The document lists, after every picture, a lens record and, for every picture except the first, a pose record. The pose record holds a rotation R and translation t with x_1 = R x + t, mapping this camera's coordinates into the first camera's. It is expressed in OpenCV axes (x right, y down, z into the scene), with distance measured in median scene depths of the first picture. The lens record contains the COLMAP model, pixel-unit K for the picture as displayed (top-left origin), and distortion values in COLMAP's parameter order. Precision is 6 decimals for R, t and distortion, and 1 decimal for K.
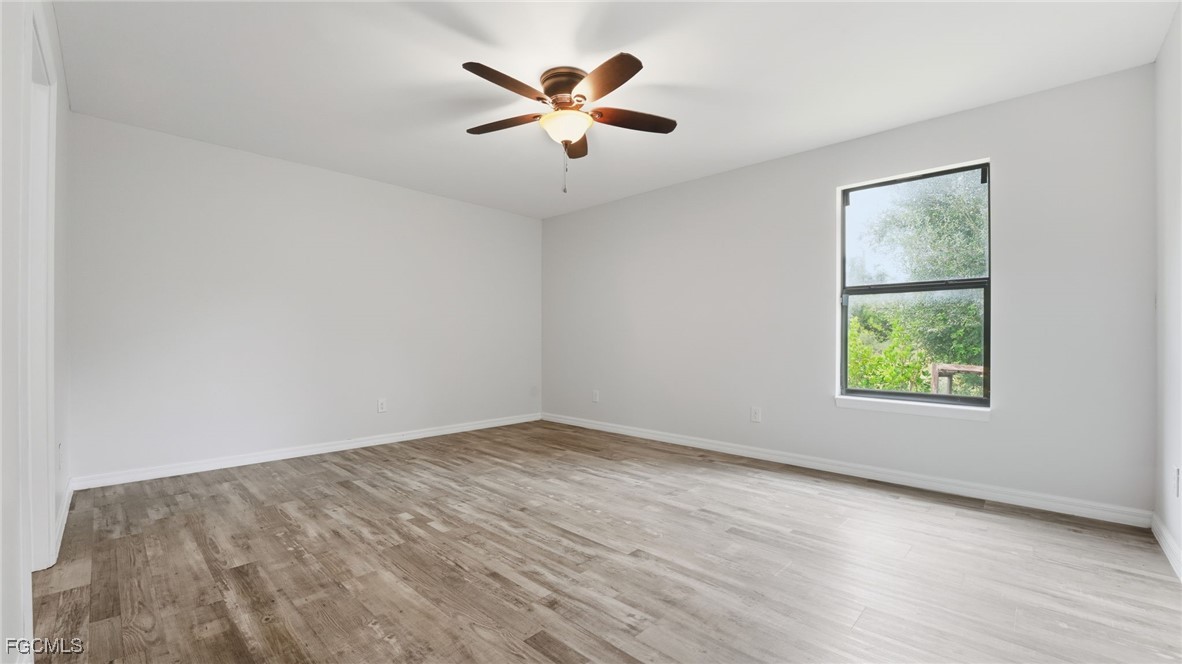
lens RADIAL K [[493.6, 0, 586.4], [0, 493.6, 329.4], [0, 0, 1]] dist [-0.025968, 0.000335]
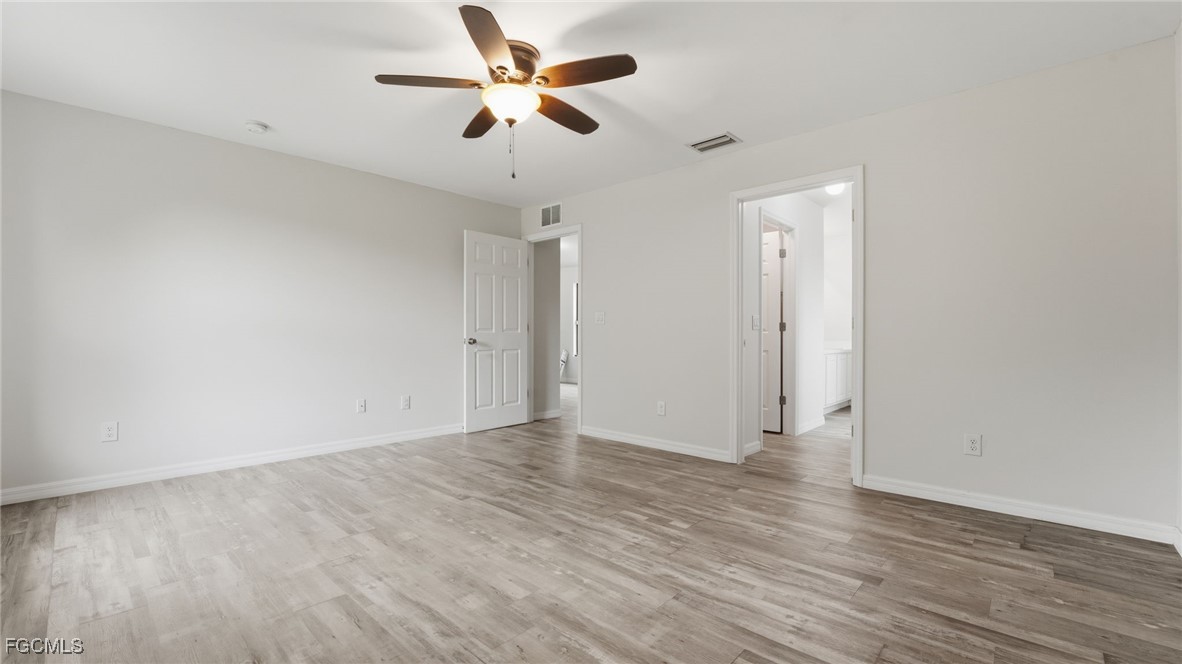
lens RADIAL K [[482.5, 0, 586.2], [0, 482.5, 335.8], [0, 0, 1]] dist [-0.025000, 0.000326]
pose [[-0.999757, -0.002552, -0.021890, -0.166390], [-0.002128, 0.999811, -0.019348, 0.033928], [0.021935, -0.019297, -0.999573, 1.951718]]
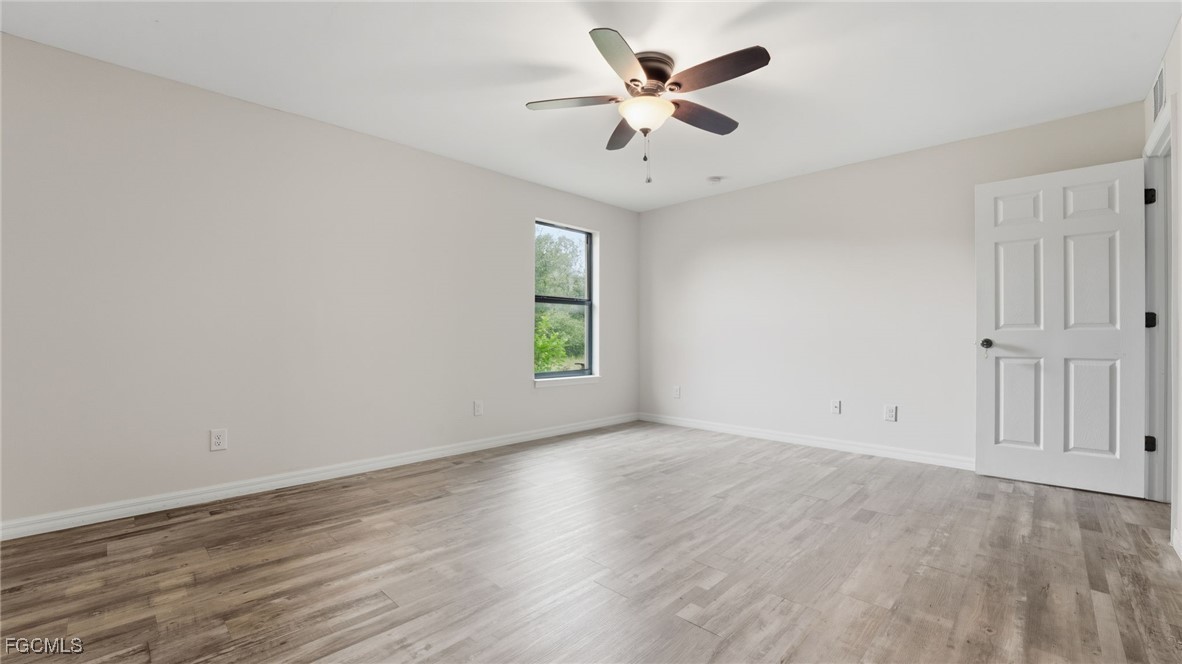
lens RADIAL K [[482.8, 0, 595.8], [0, 482.8, 331.3], [0, 0, 1]] dist [-0.023604, 0.000550]
pose [[-0.019201, 0.007054, 0.999791, -1.007088], [-0.020775, 0.999756, -0.007453, 0.019940], [-0.999600, -0.020914, -0.019049, 1.153377]]
